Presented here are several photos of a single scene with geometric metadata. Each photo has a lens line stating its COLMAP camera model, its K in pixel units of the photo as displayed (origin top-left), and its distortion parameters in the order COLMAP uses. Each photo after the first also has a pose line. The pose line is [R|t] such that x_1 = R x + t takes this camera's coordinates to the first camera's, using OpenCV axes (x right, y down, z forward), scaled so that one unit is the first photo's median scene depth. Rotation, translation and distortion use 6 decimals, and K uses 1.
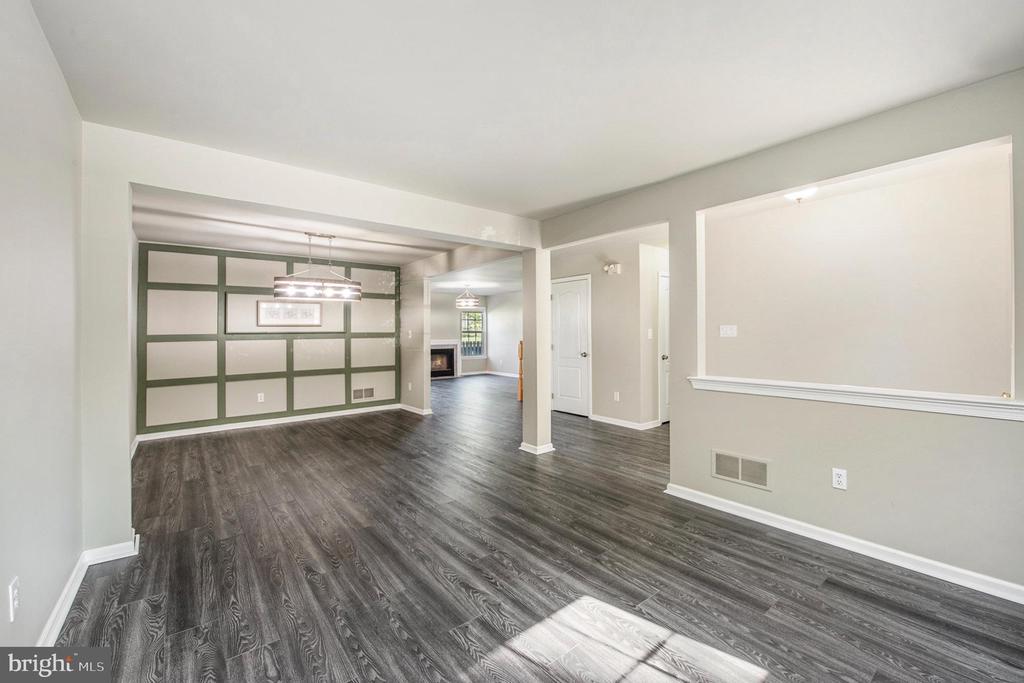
lens RADIAL K [[405.5, 0, 506.9], [0, 405.5, 330.3], [0, 0, 1]] dist [-0.000011, -0.000177]
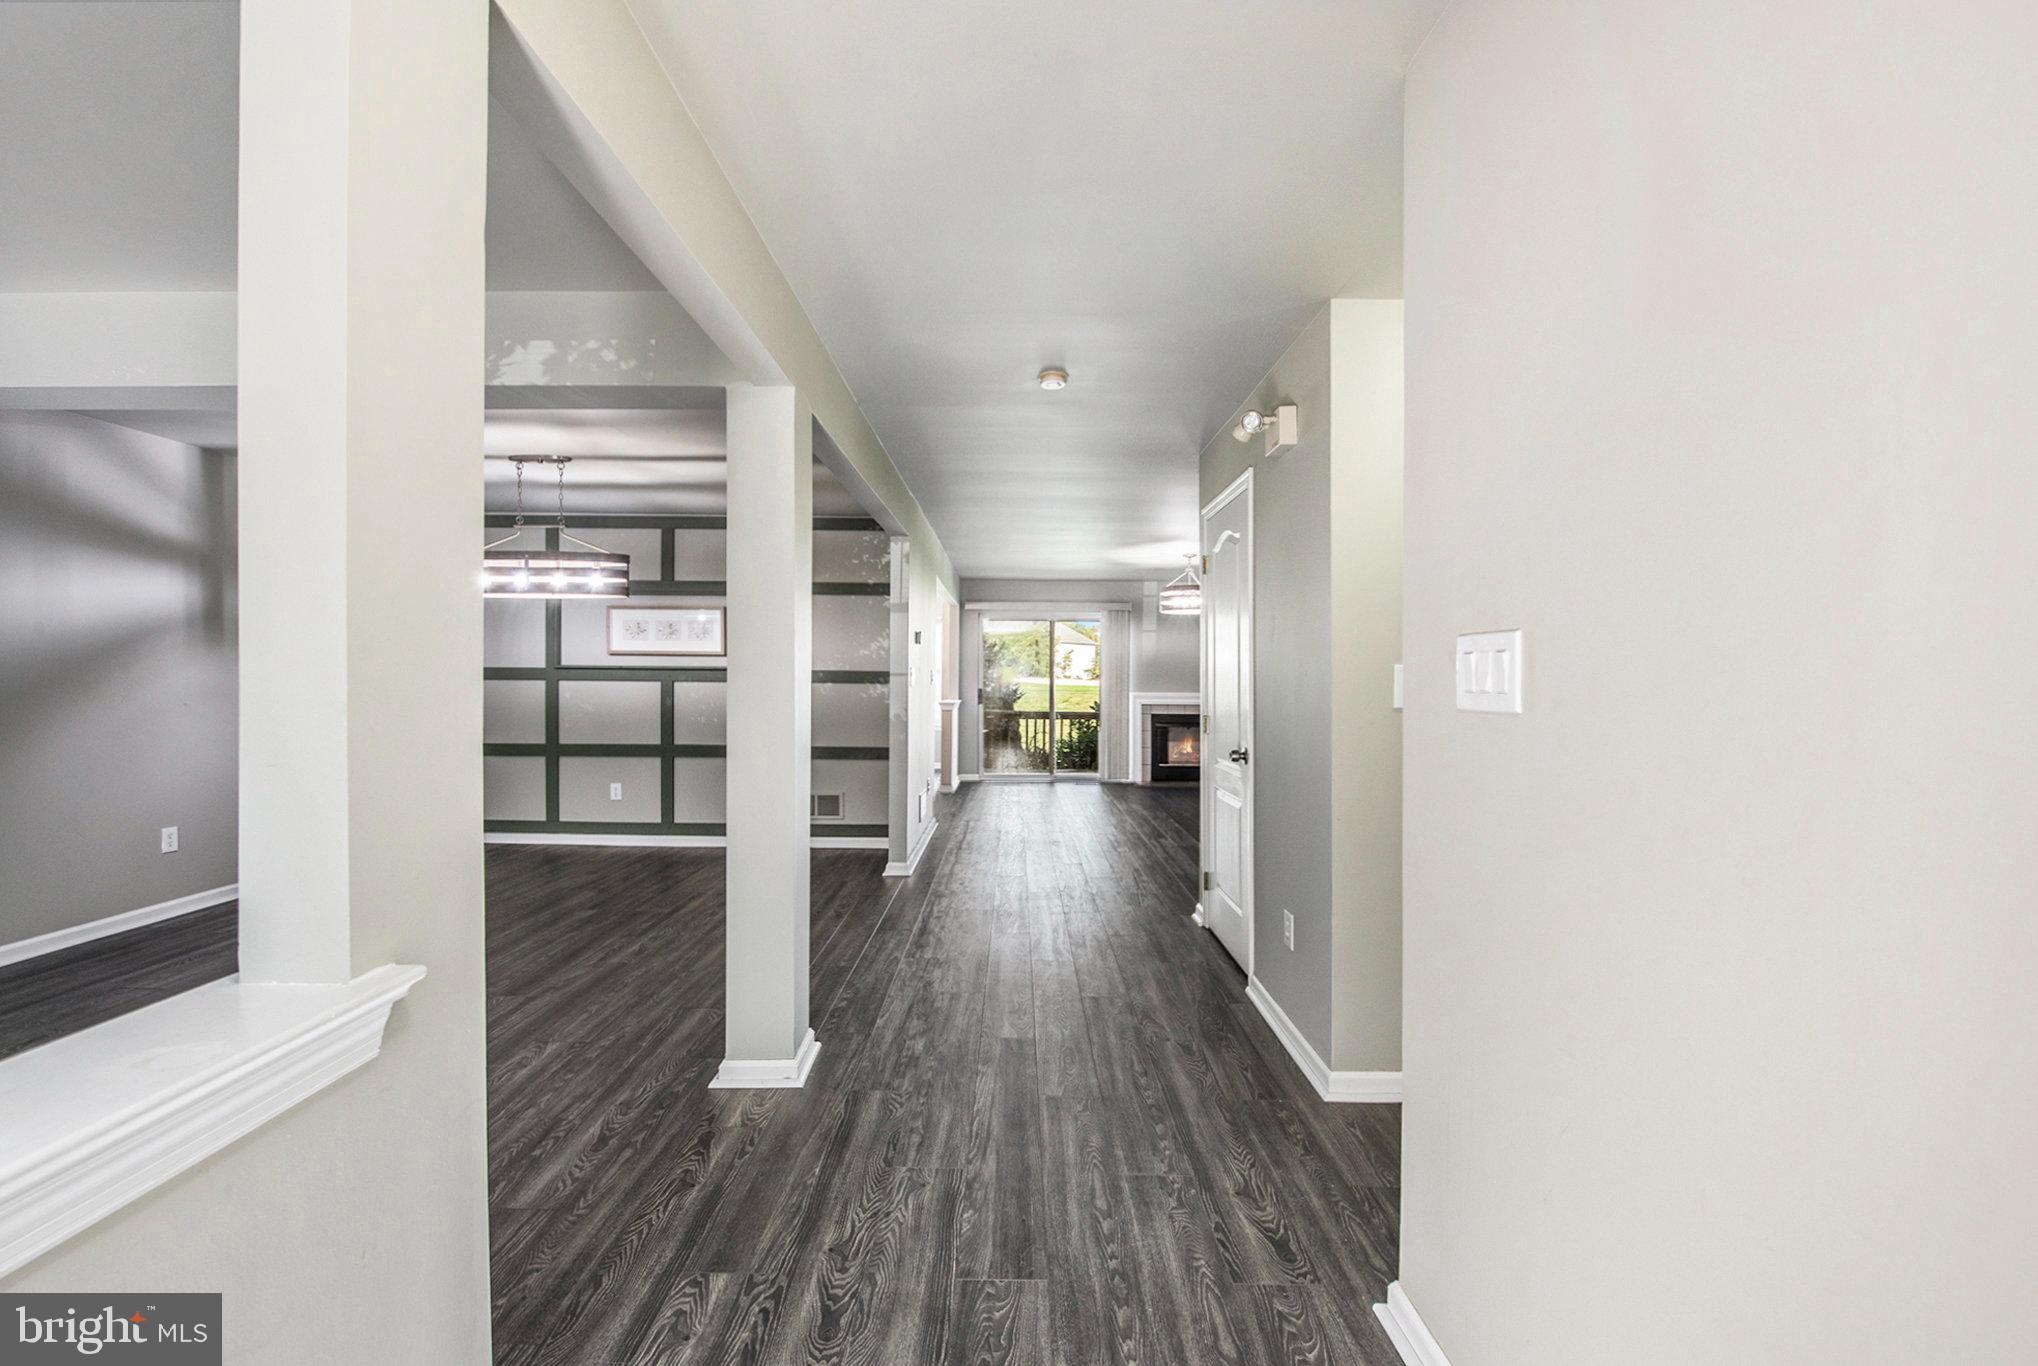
lens RADIAL K [[817.9, 0, 1012.6], [0, 817.9, 669.9], [0, 0, 1]] dist [-0.015098, -0.000147]
pose [[0.797853, 0.015176, -0.602661, 0.389310], [-0.014213, 0.999879, 0.006362, -0.004328], [0.602685, 0.003490, 0.797972, 0.421986]]
